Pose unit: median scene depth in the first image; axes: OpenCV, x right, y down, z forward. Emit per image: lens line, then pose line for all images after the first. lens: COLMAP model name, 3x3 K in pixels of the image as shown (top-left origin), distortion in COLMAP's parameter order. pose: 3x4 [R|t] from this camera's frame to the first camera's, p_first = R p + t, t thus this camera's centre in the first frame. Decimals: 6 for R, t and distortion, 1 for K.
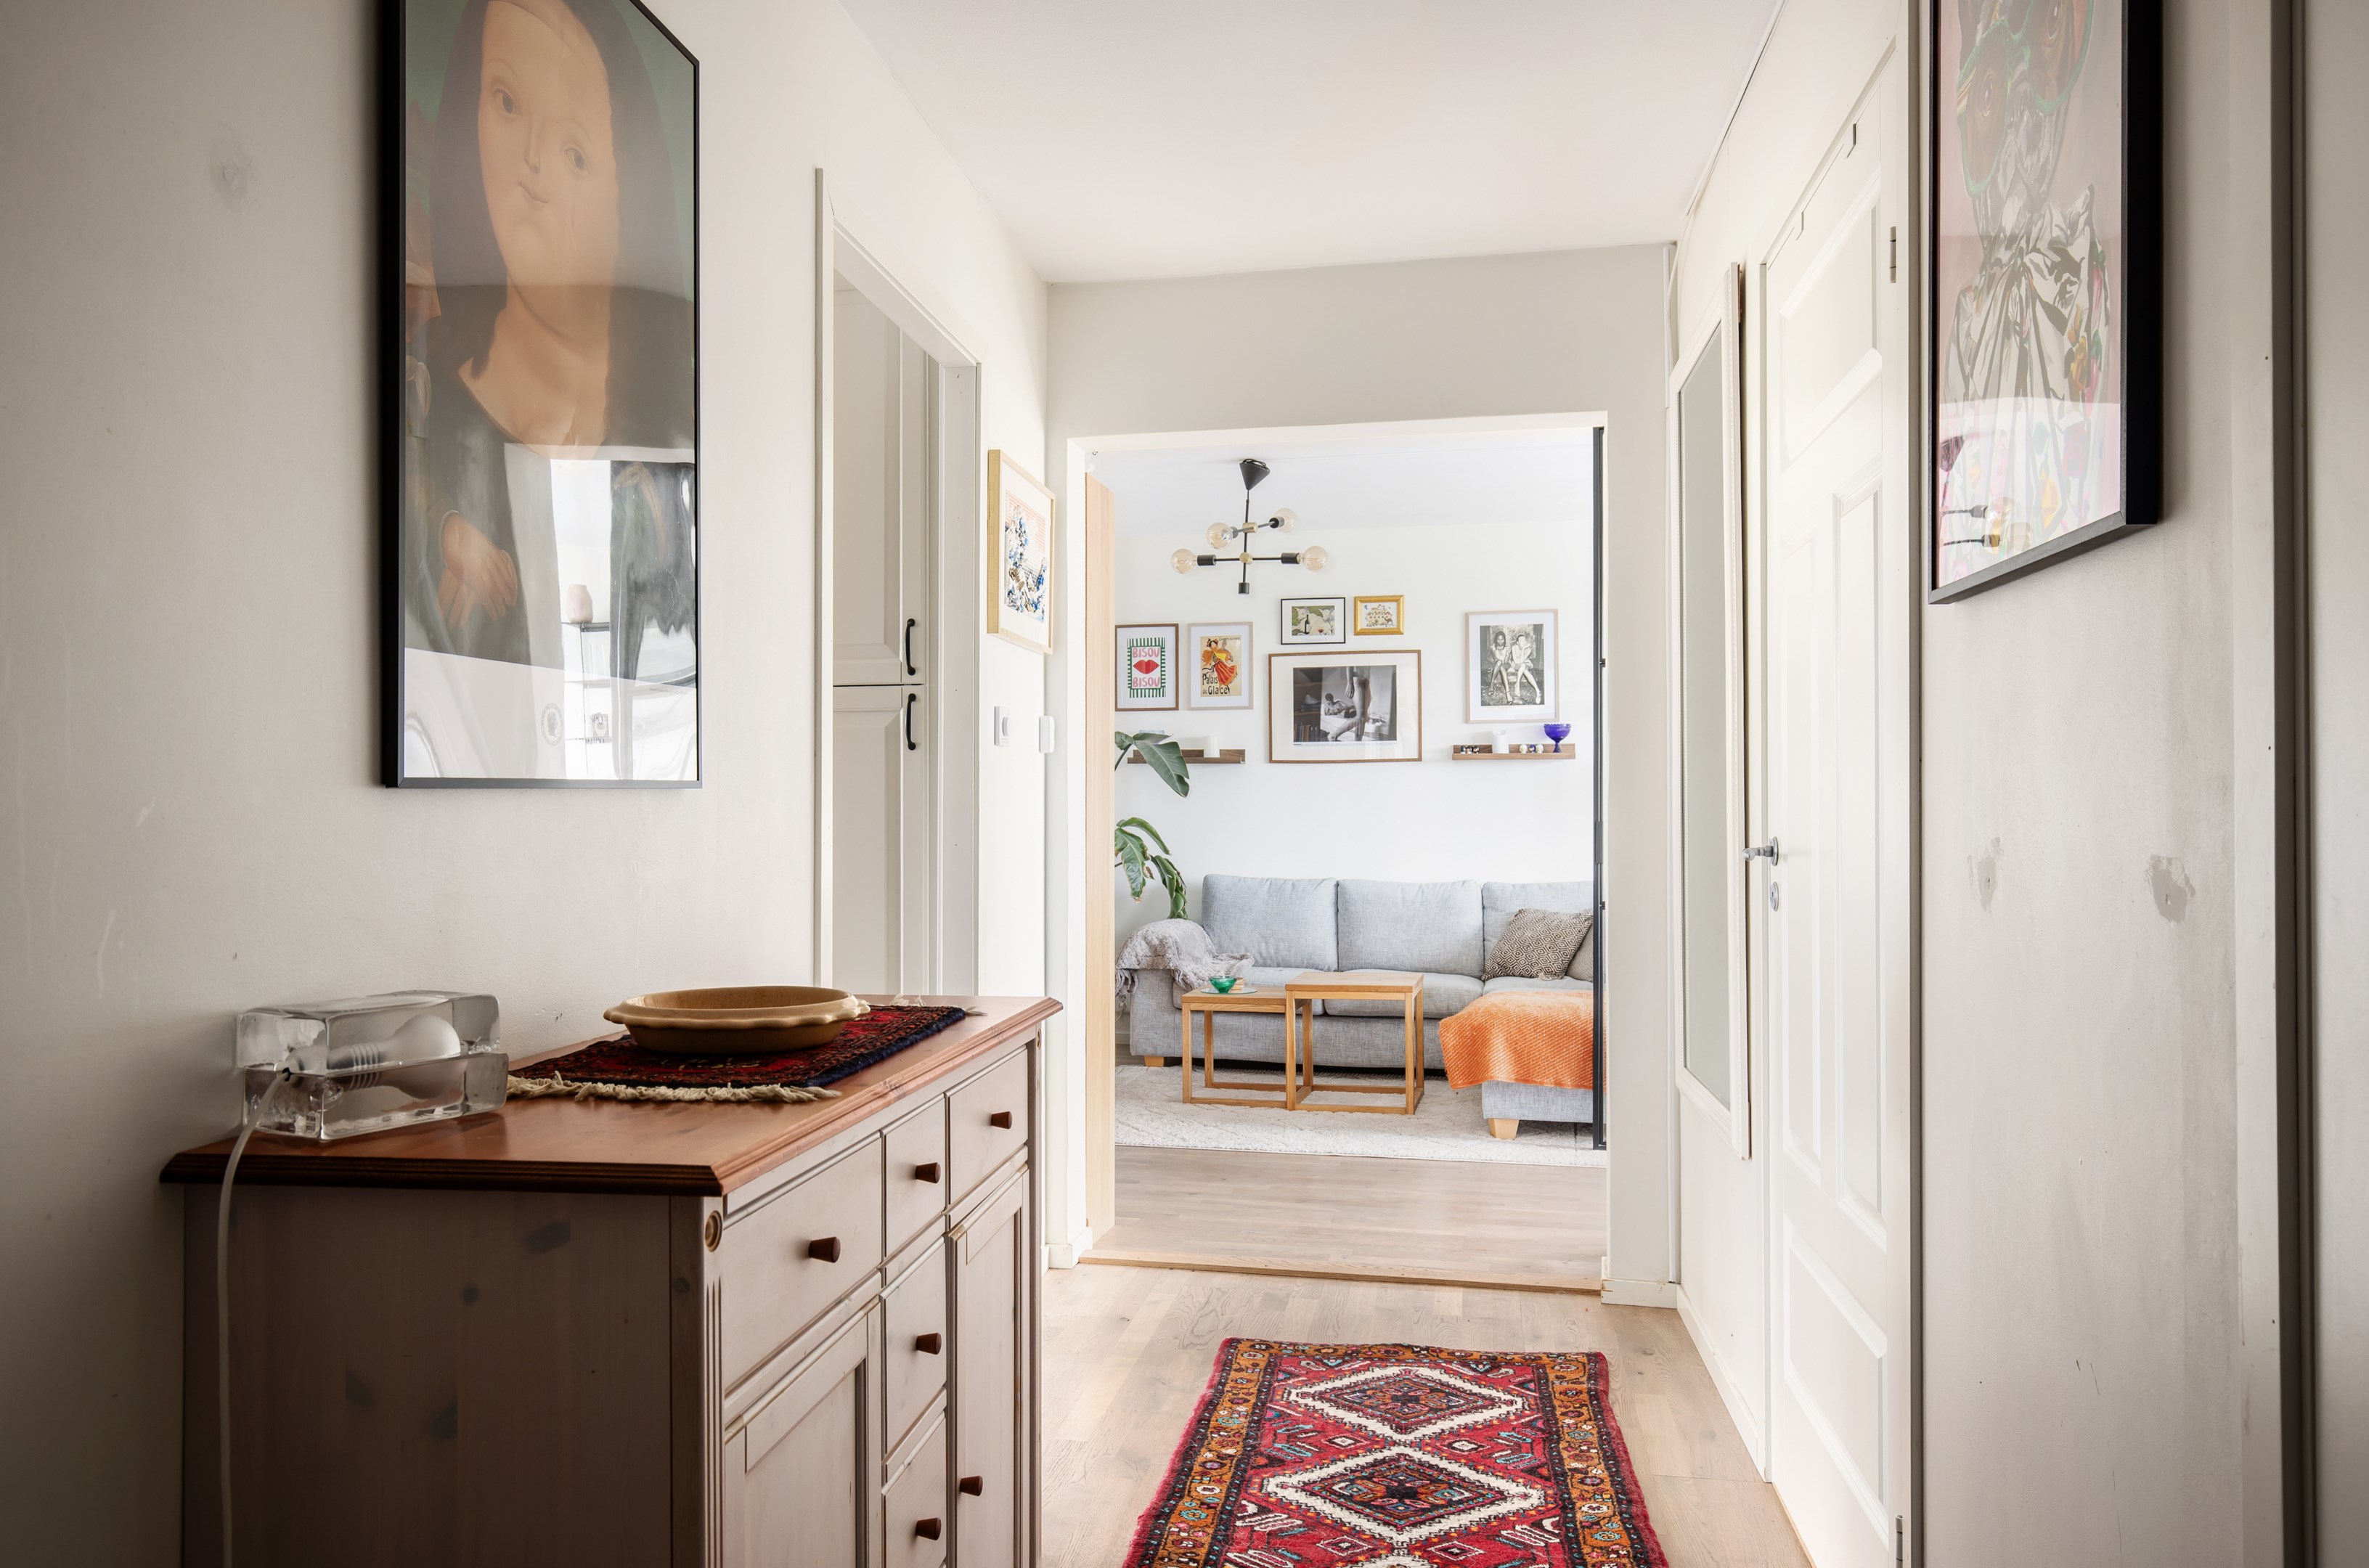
lens RADIAL K [[1562.5, 0, 1194.6], [0, 1562.5, 797.7], [0, 0, 1]] dist [0.010951, 0.000270]
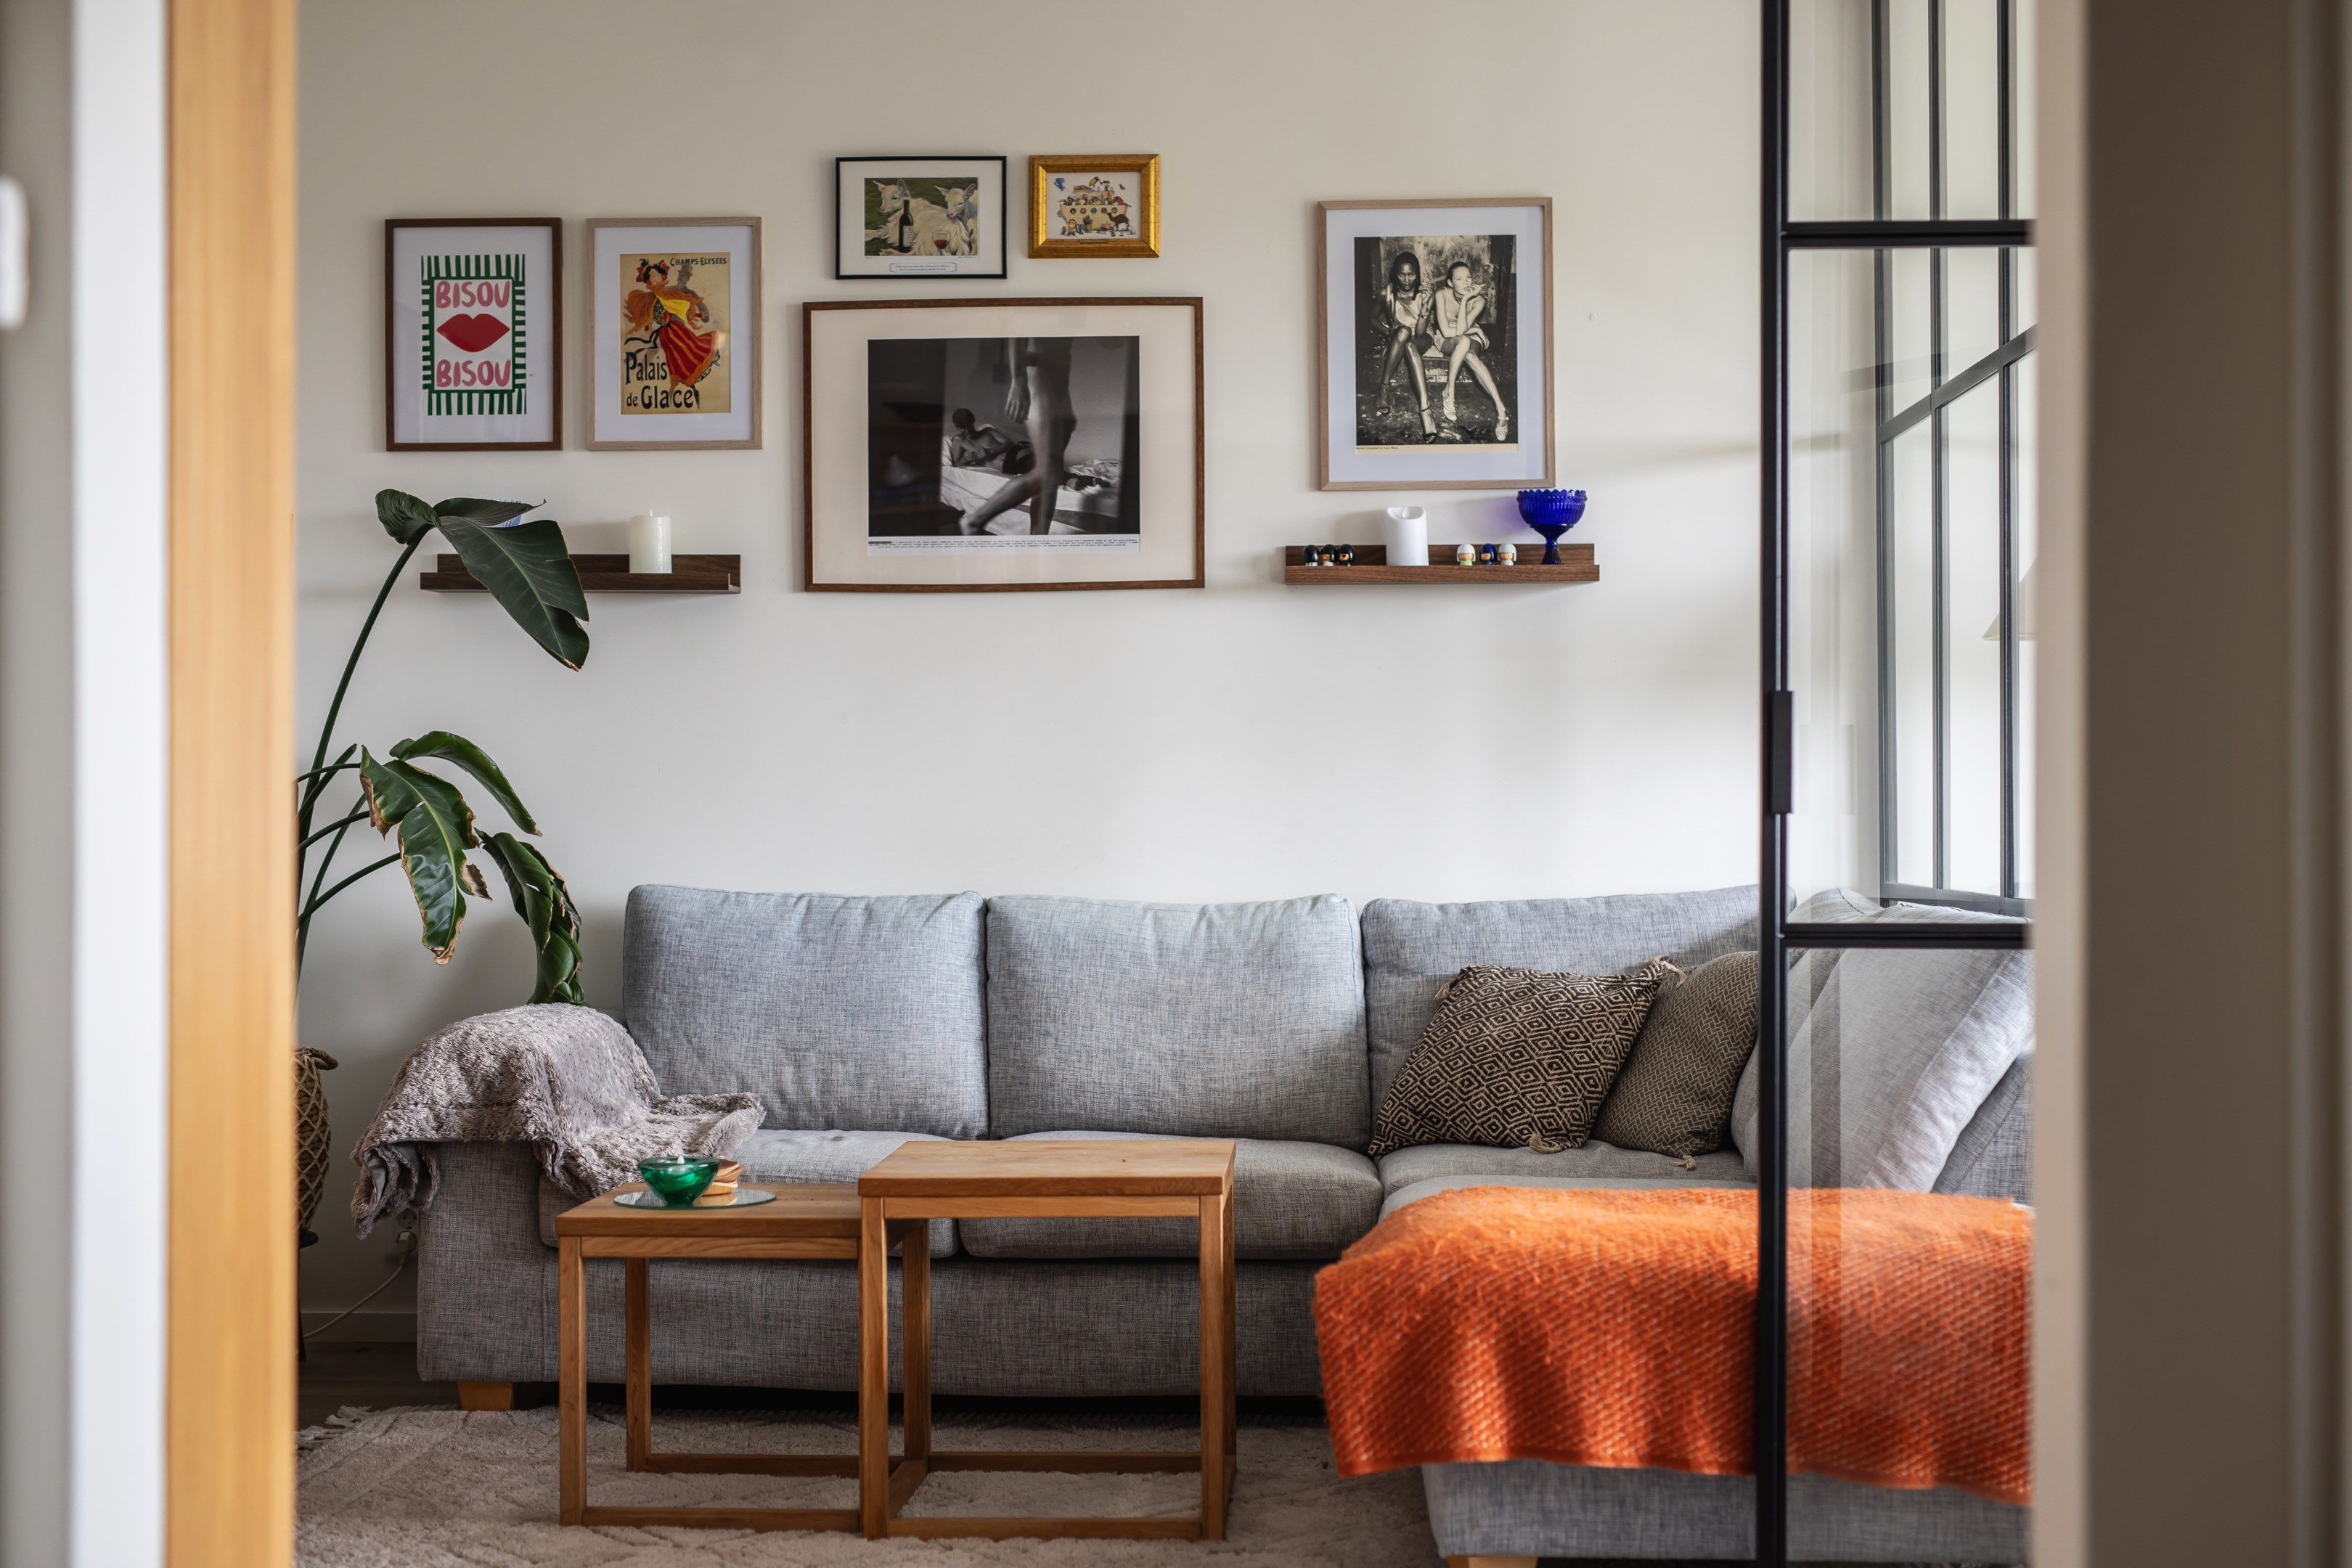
lens RADIAL K [[3199.7, 0, 1177.3], [0, 3199.7, 796.1], [0, 0, 1]] dist [0.015007, 0.000000]
pose [[0.985630, 0.001362, 0.168912, 0.006098], [-0.002041, 0.999991, 0.003845, 0.025413], [-0.168905, -0.004135, 0.985624, 0.229720]]
